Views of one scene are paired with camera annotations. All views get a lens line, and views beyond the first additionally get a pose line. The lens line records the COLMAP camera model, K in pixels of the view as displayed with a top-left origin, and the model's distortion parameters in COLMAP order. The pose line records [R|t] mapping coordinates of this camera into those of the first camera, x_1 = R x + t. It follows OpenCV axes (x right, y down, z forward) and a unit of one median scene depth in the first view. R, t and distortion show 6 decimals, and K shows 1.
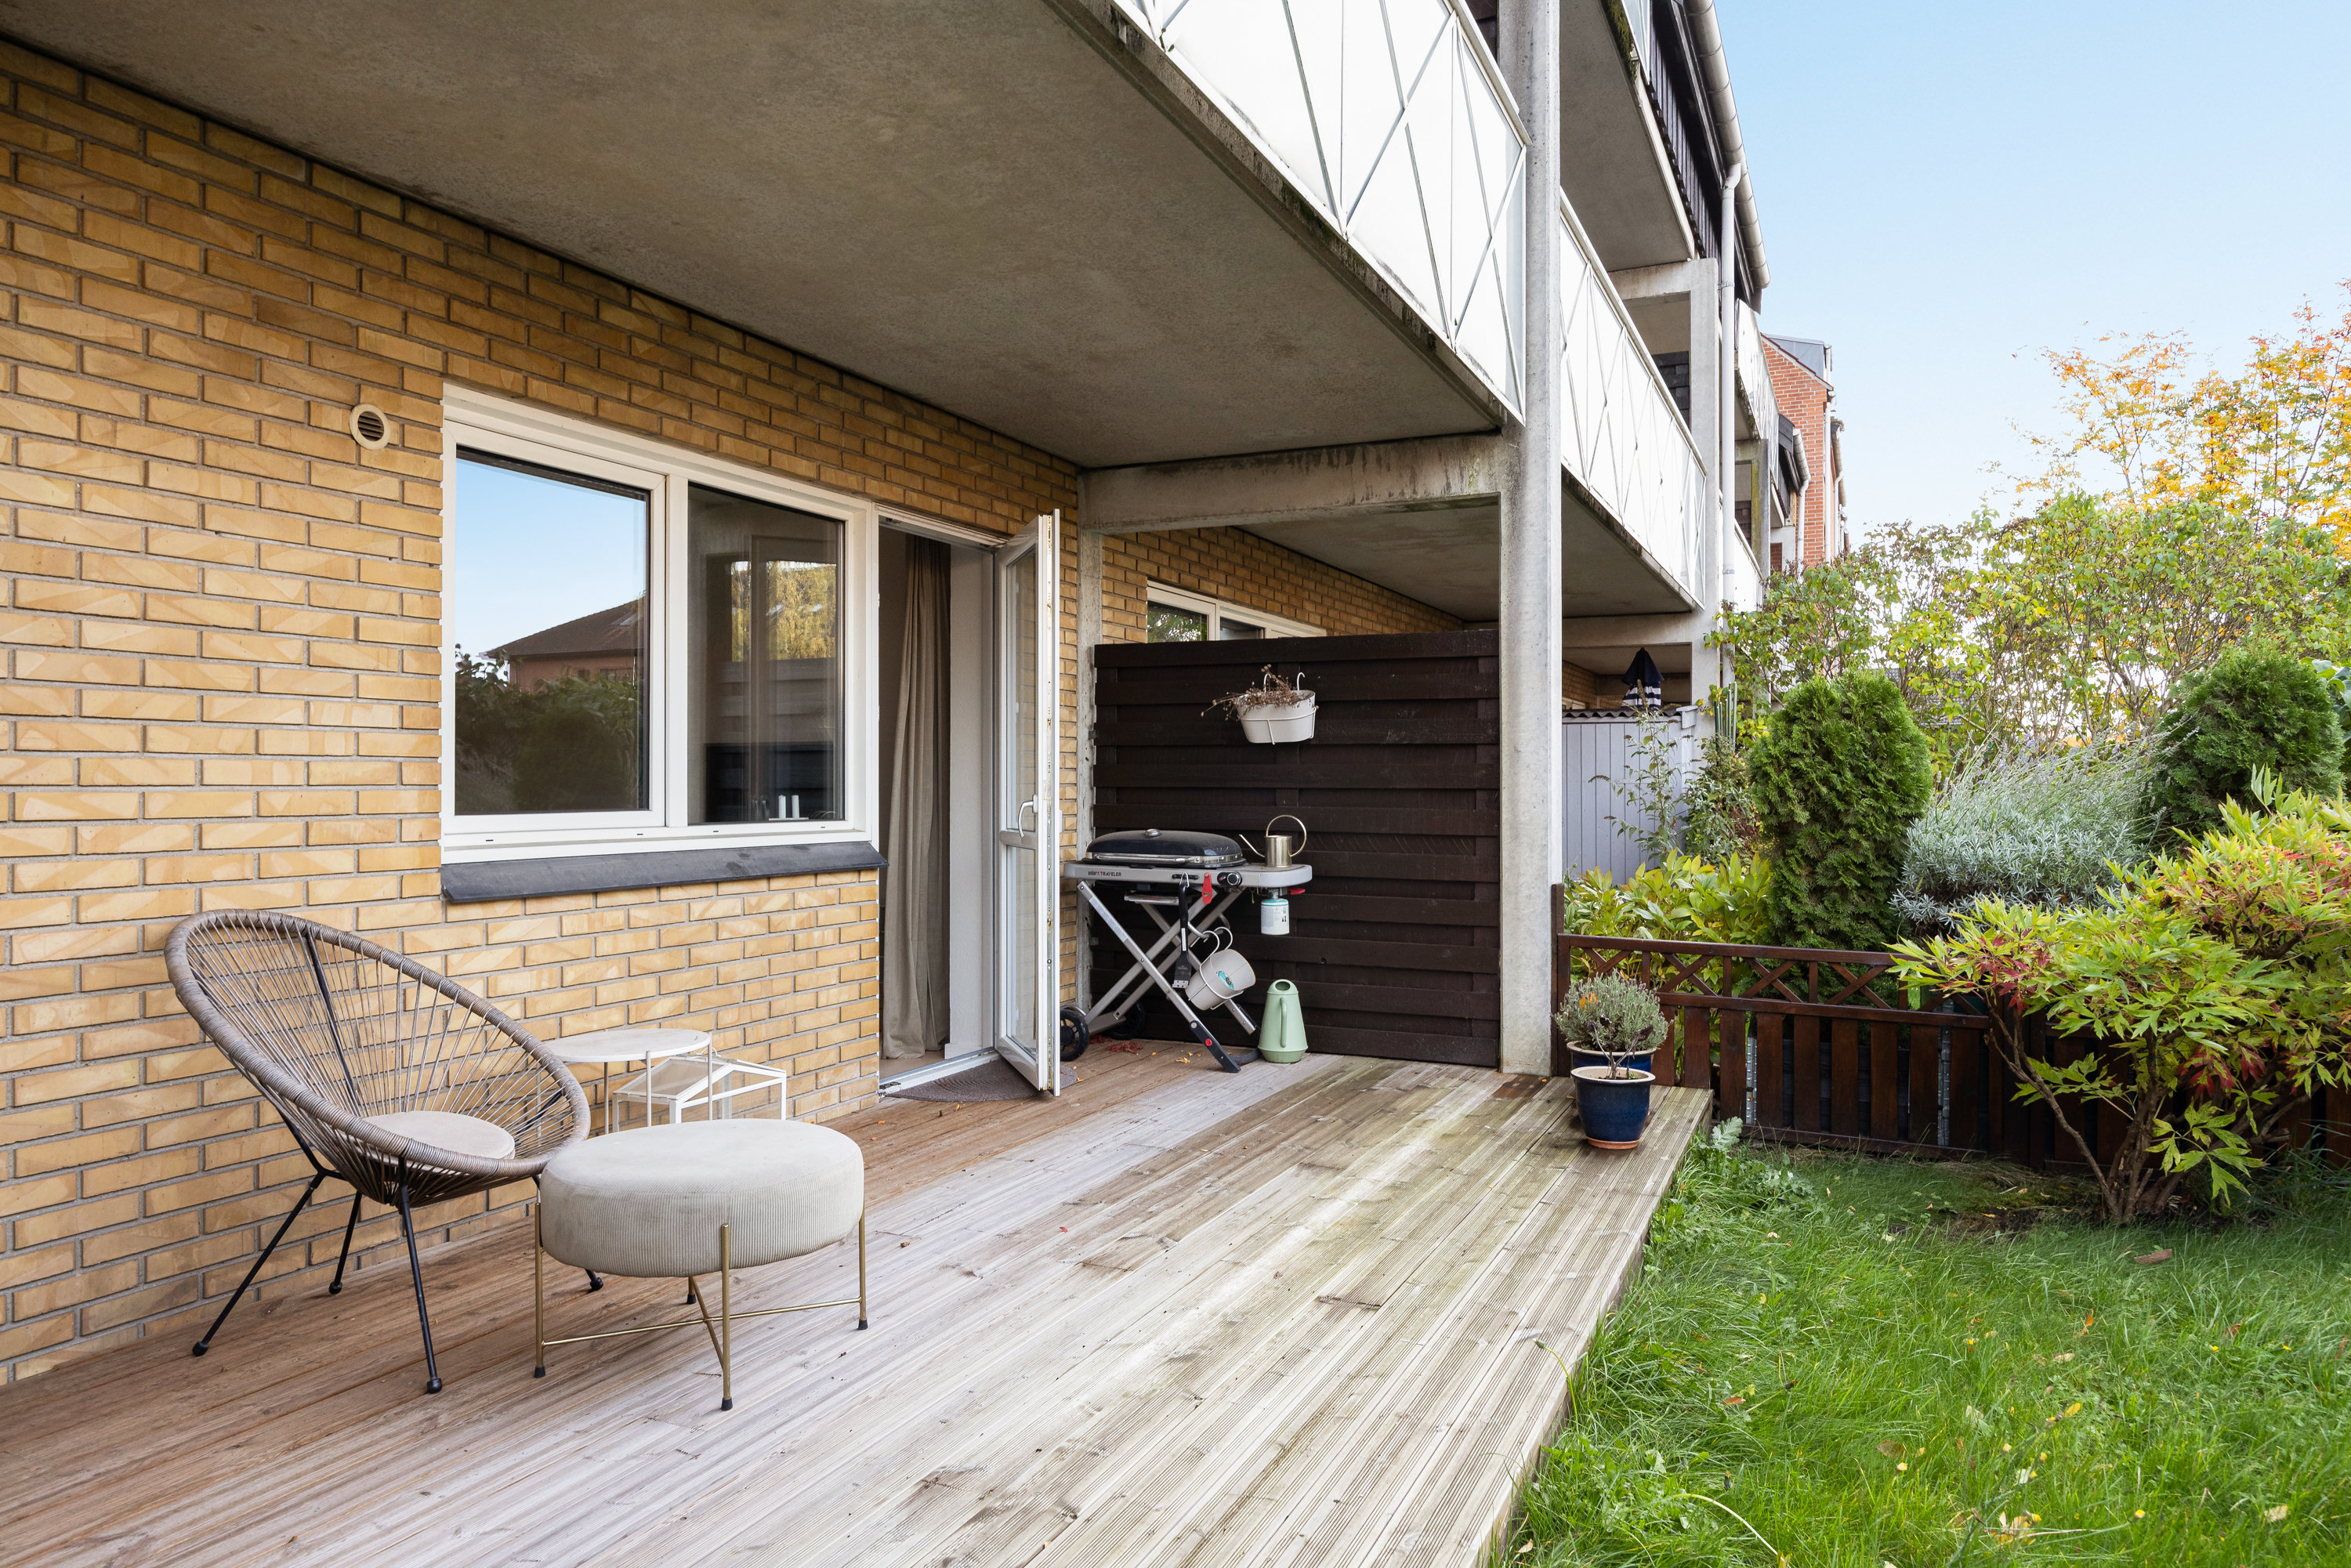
lens RADIAL K [[1564.5, 0, 1176.3], [0, 1564.5, 788.1], [0, 0, 1]] dist [-0.002837, -0.001915]
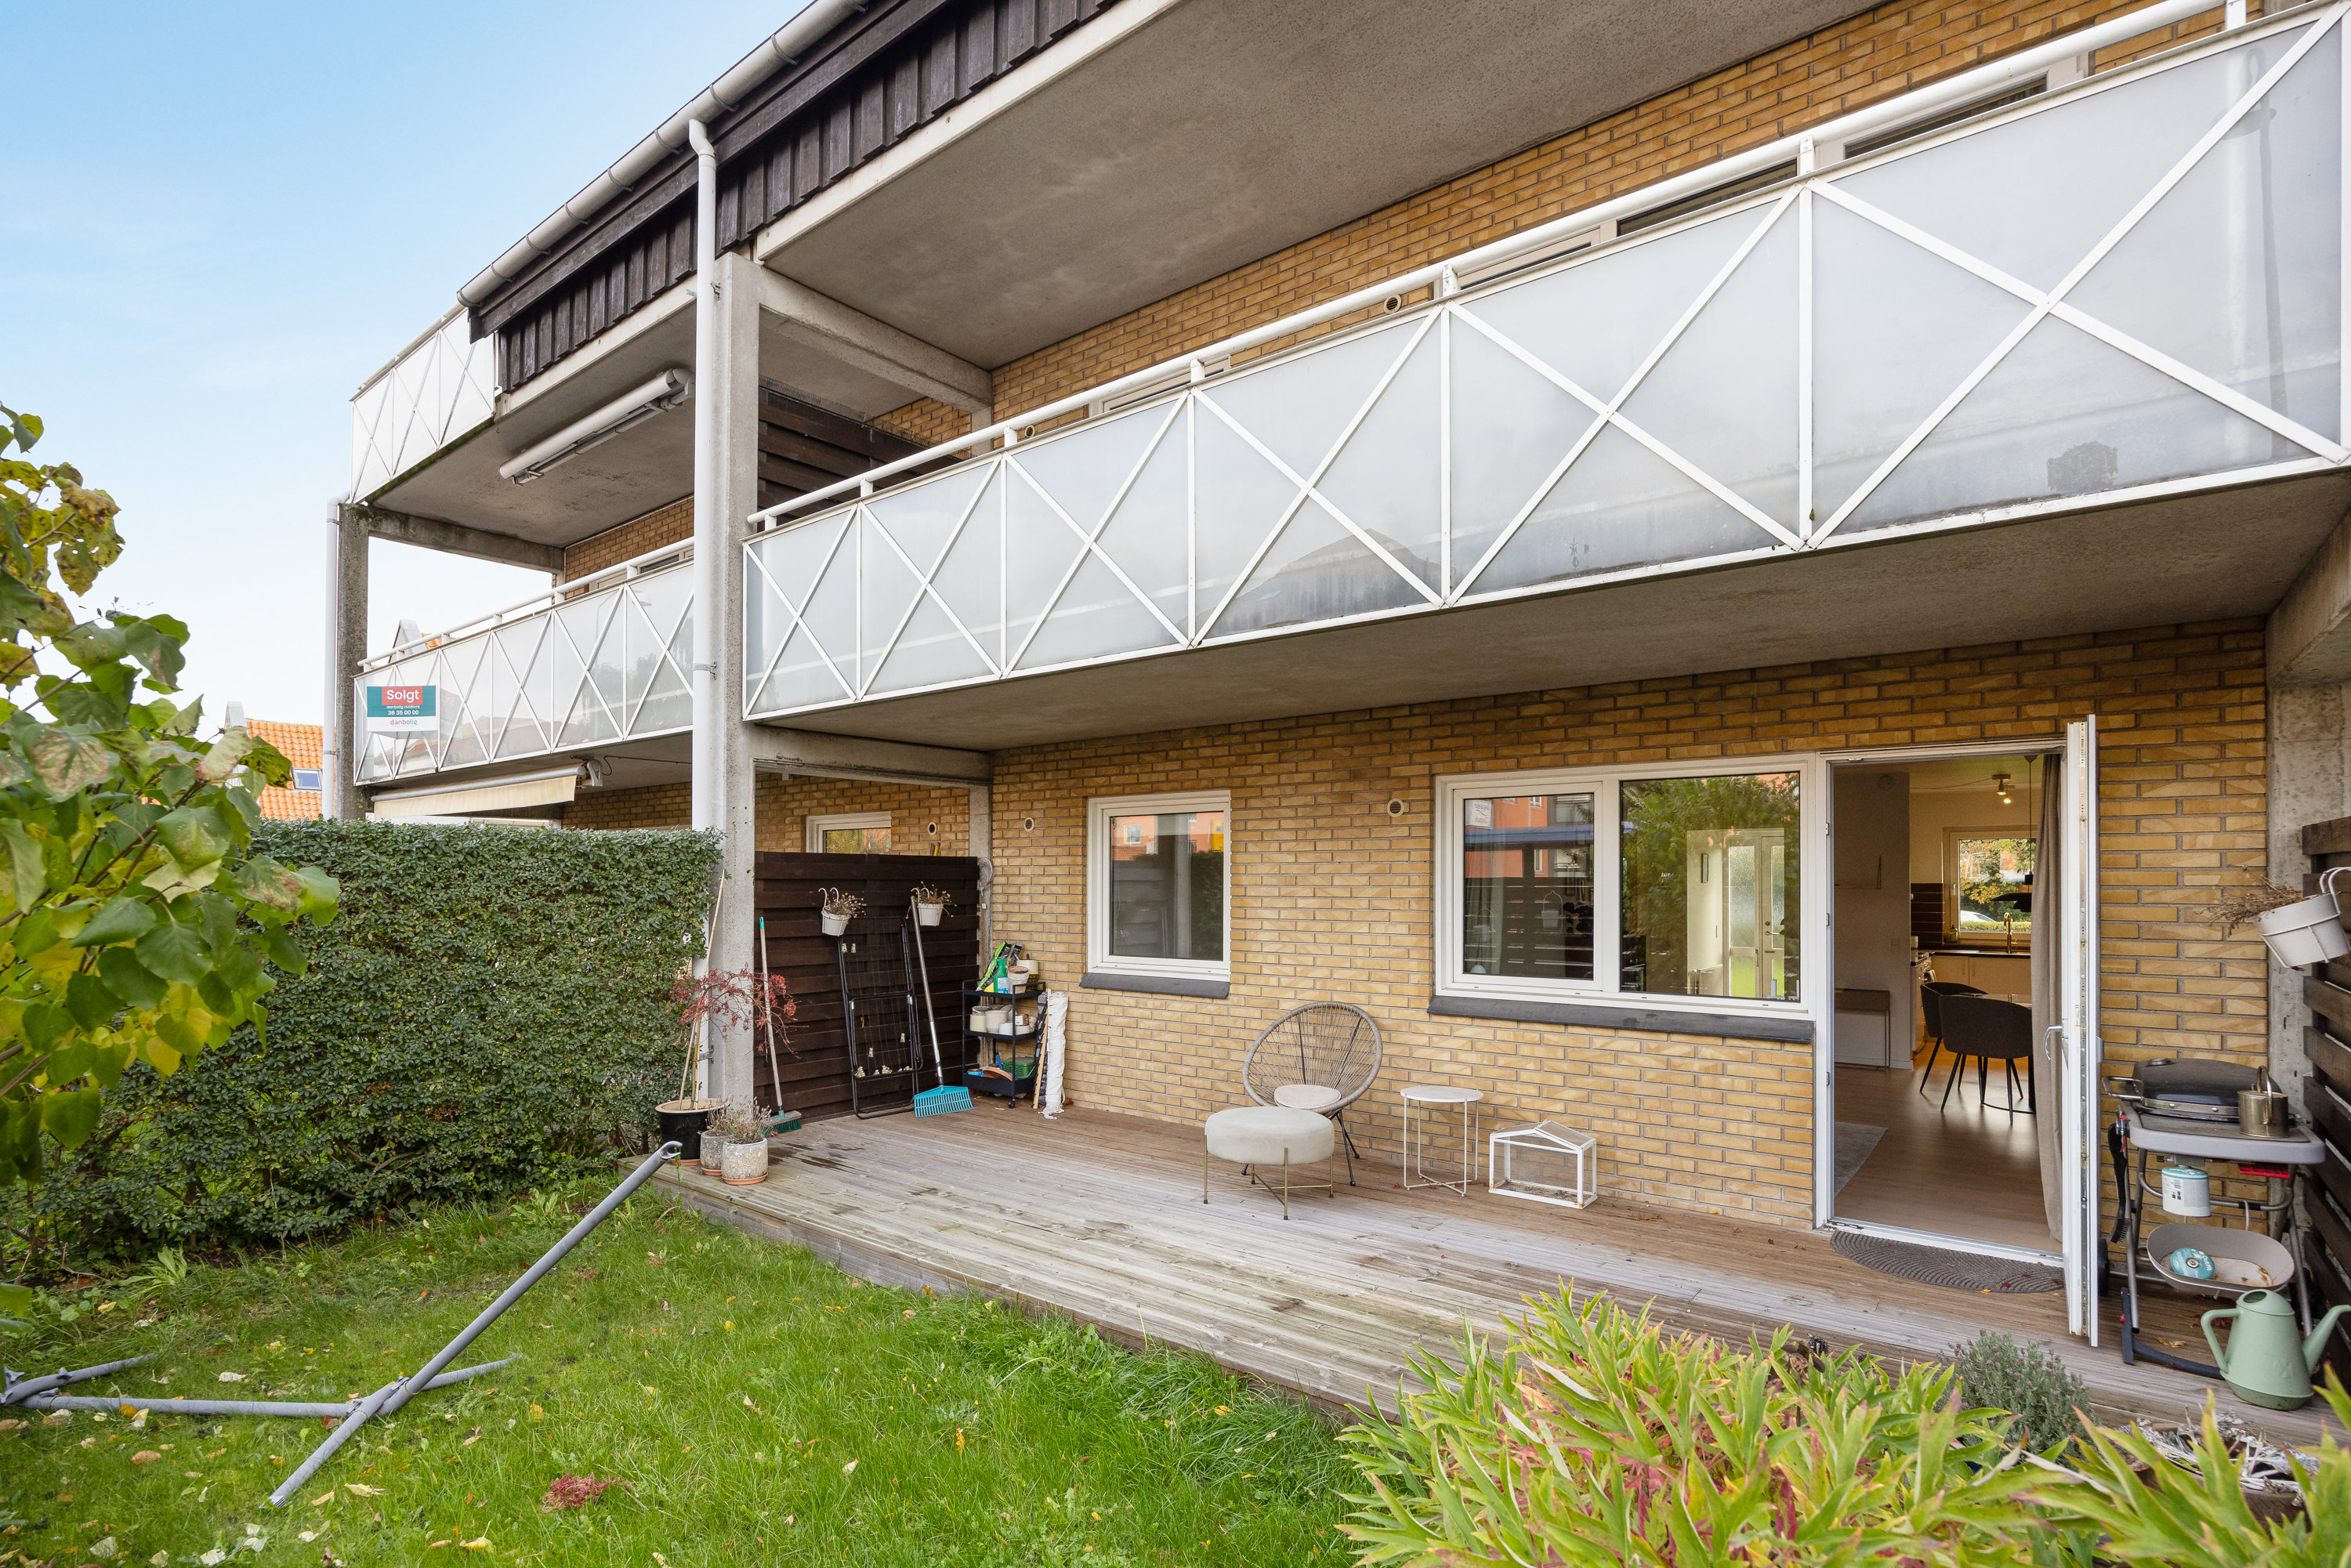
lens RADIAL K [[1132.1, 0, 1194.4], [0, 1132.1, 870.2], [0, 0, 1]] dist [-0.019567, -0.000157]
pose [[-0.241808, -0.011420, -0.970257, 1.224561], [-0.004331, 0.999933, -0.010690, -0.115473], [0.970314, 0.001618, -0.241841, 1.112236]]
